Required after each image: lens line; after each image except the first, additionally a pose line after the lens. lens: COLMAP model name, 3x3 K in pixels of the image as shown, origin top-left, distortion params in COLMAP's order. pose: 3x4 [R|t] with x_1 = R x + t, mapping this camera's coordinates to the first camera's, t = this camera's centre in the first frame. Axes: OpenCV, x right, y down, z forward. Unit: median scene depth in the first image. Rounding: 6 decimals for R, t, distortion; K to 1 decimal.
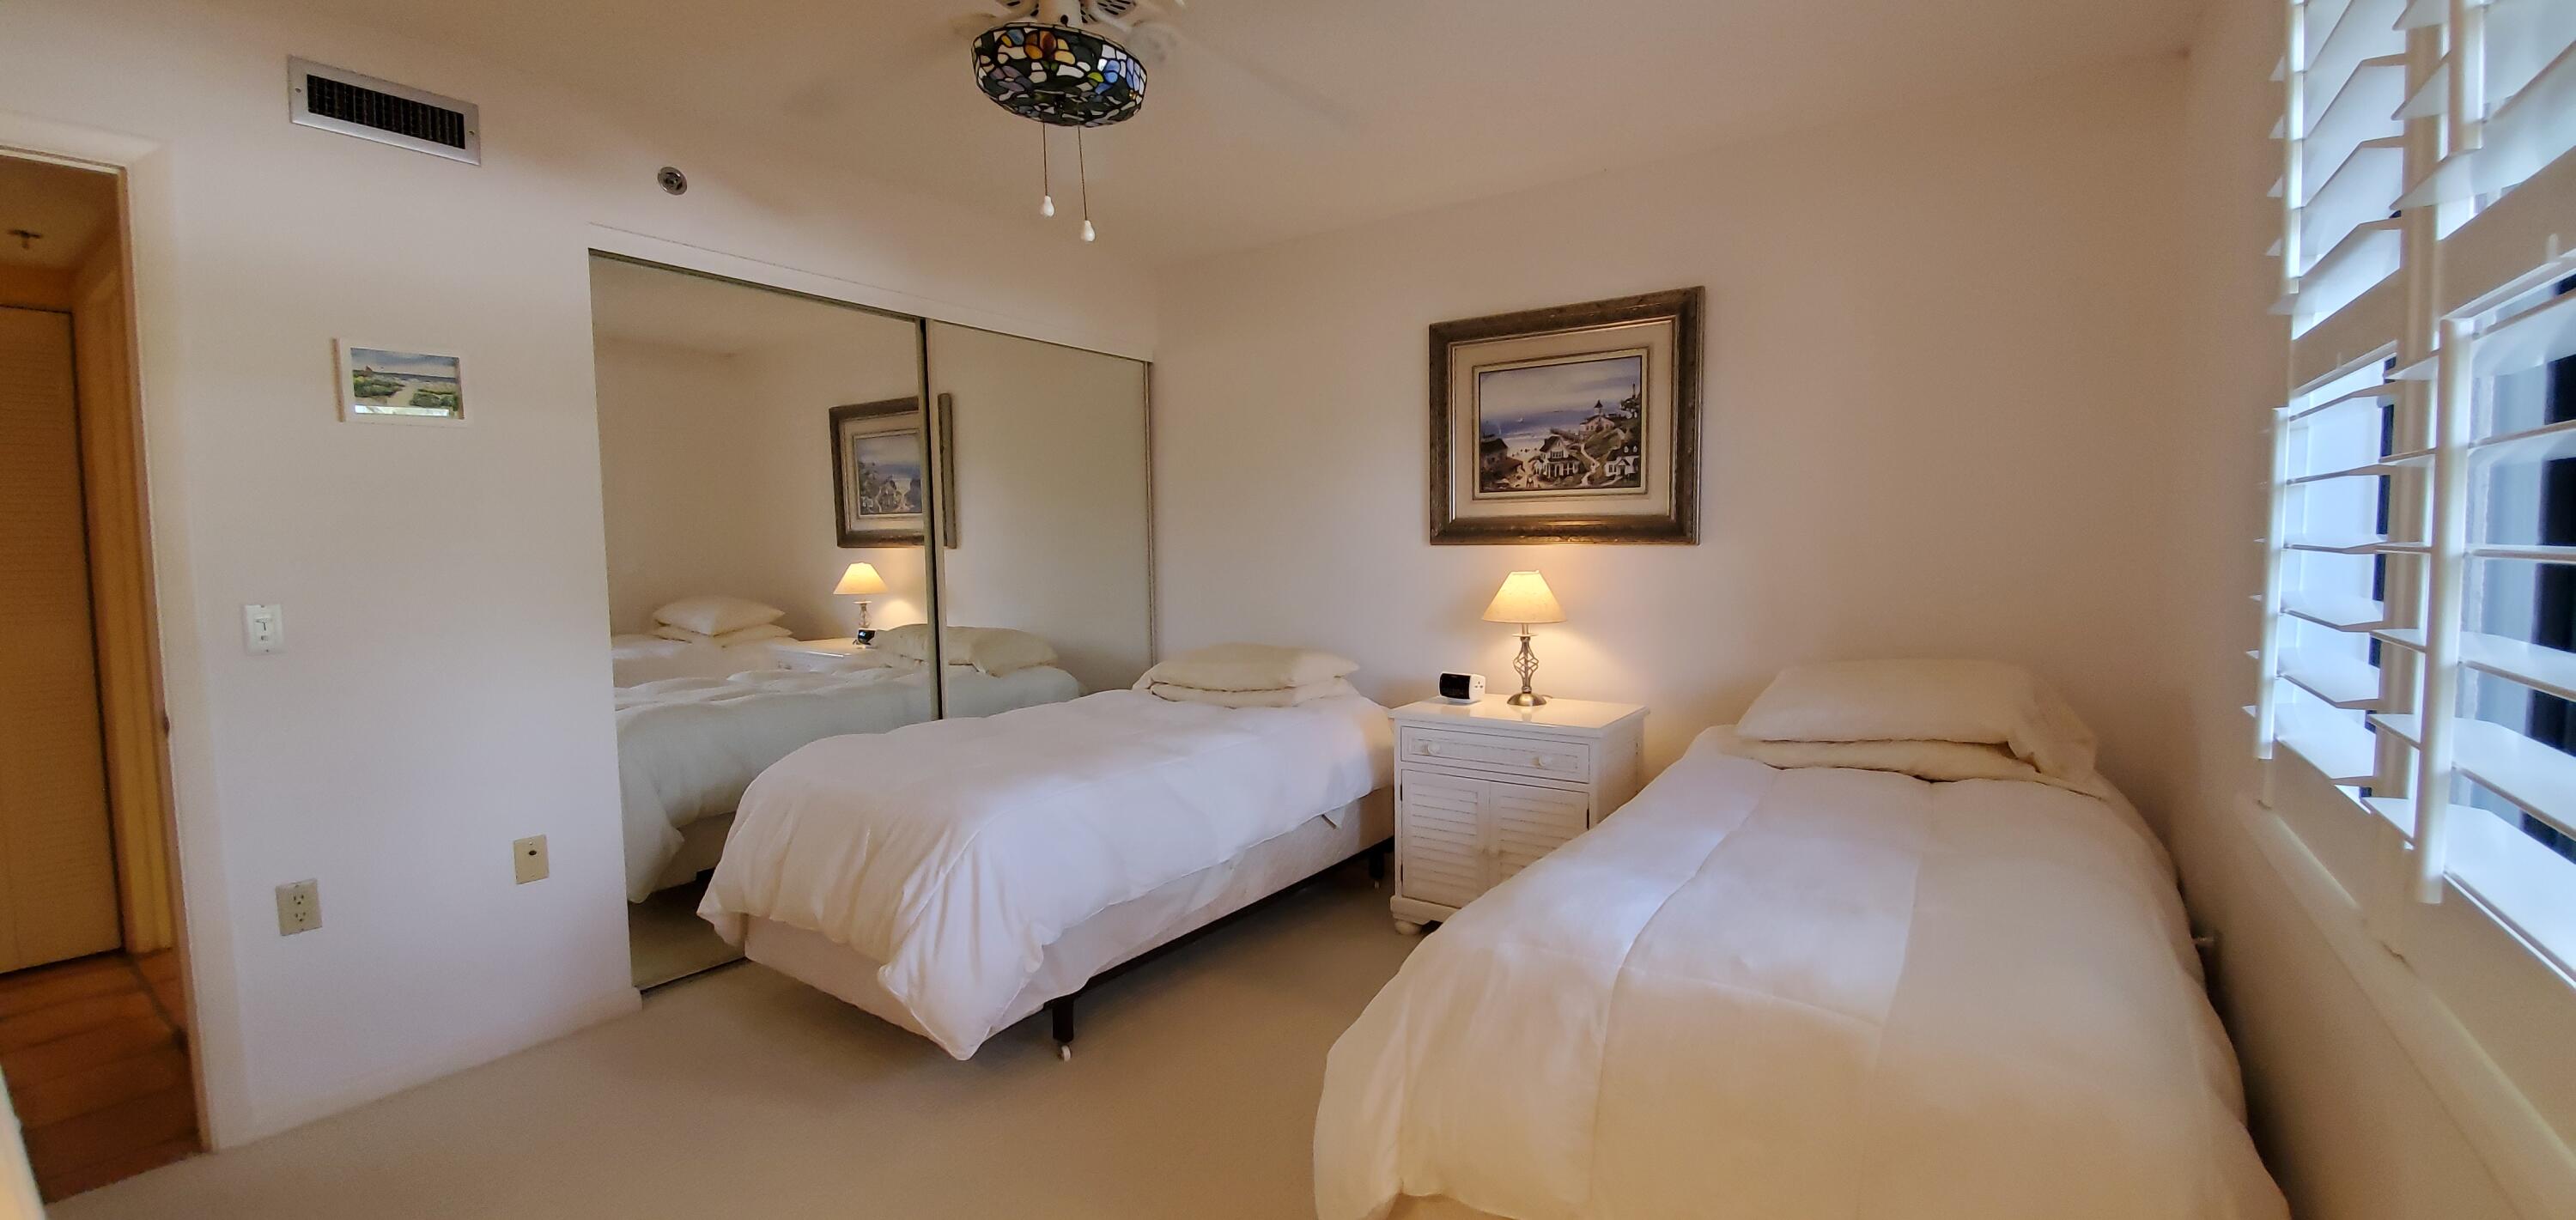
lens RADIAL K [[1029.8, 0, 1334.9], [0, 1029.8, 610.5], [0, 0, 1]] dist [-0.000284, -0.000029]
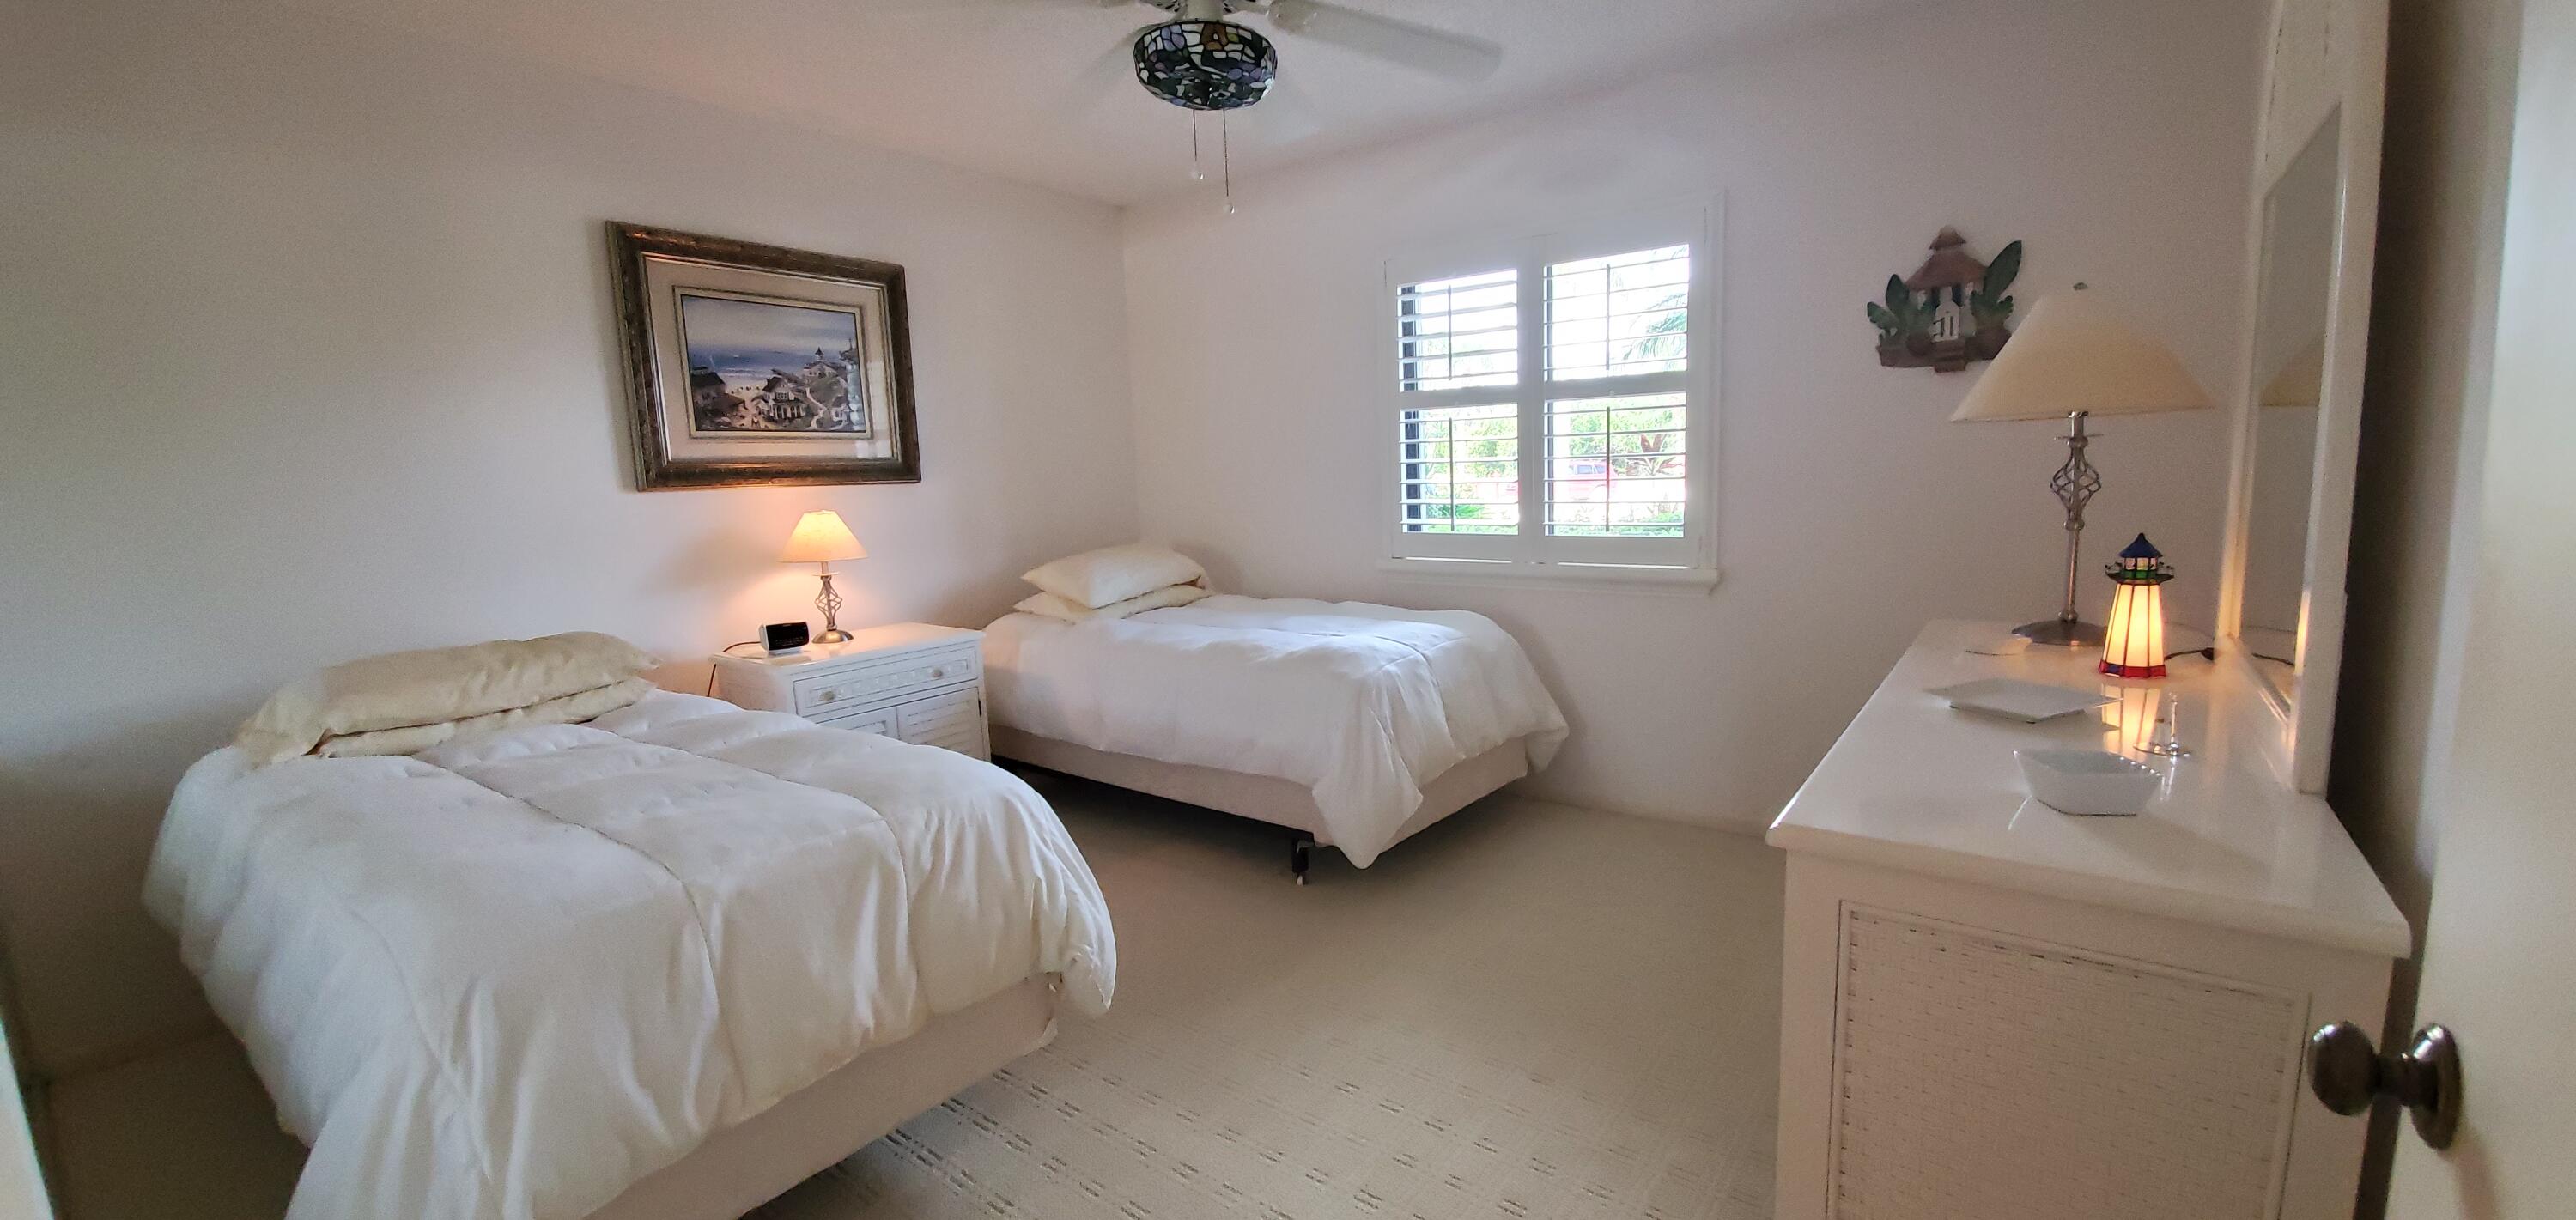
lens RADIAL K [[1029.8, 0, 1334.9], [0, 1029.8, 610.5], [0, 0, 1]] dist [-0.000284, -0.000029]
pose [[0.023100, -0.128480, 0.991443, -0.796128], [0.103956, 0.986640, 0.125435, -0.015724], [-0.994314, 0.100169, 0.036147, 0.455342]]
